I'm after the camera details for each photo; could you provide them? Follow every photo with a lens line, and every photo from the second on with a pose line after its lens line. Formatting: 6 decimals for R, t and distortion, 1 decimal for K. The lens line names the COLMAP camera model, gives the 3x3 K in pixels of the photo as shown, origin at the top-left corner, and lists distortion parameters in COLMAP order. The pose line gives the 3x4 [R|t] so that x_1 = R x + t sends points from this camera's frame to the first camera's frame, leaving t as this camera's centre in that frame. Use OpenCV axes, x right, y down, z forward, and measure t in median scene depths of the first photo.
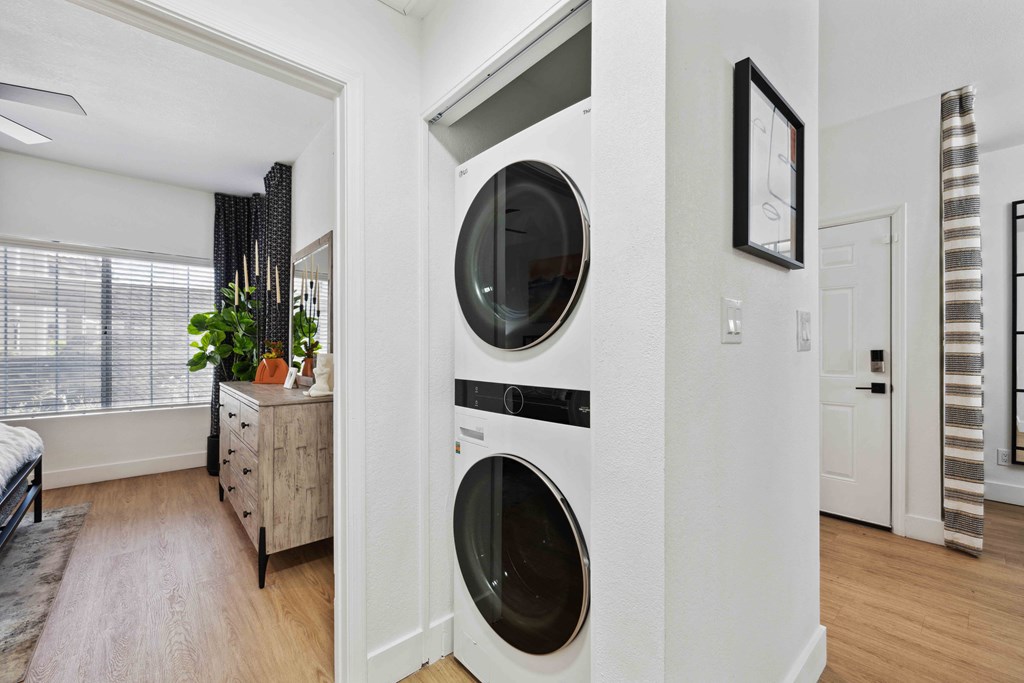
lens RADIAL K [[414.6, 0, 507.4], [0, 414.6, 341.6], [0, 0, 1]] dist [0.002179, 0.000799]
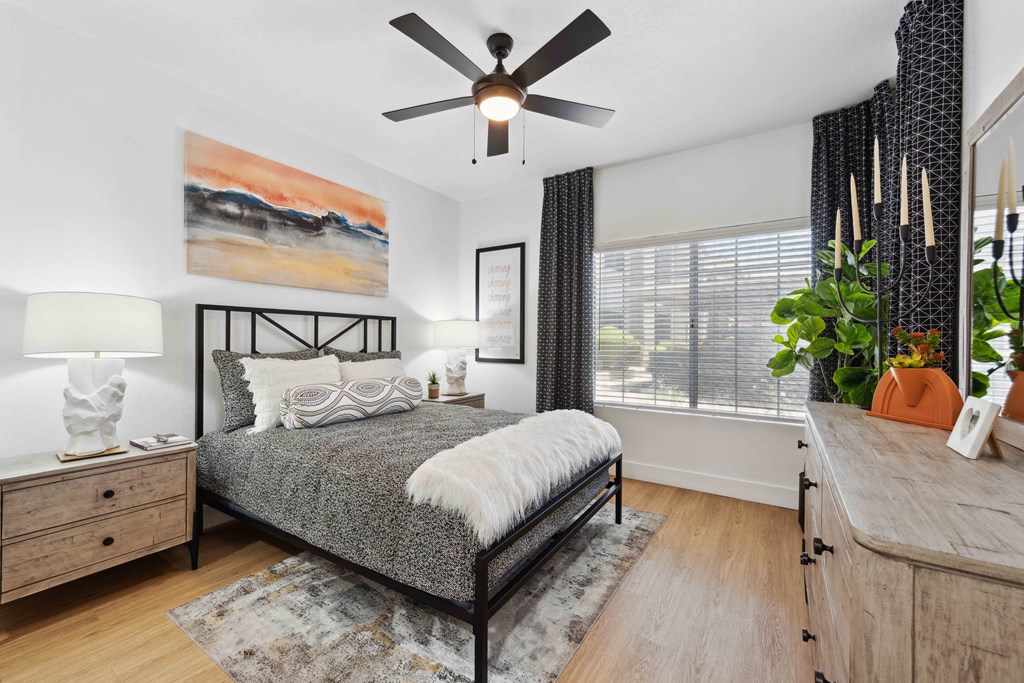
lens RADIAL K [[414.6, 0, 507.4], [0, 414.6, 341.6], [0, 0, 1]] dist [0.002179, 0.000799]
pose [[0.273370, 0.003712, -0.961902, -0.213940], [0.009049, 0.999938, 0.006430, 0.004159], [0.961866, -0.010462, 0.273320, 0.383751]]
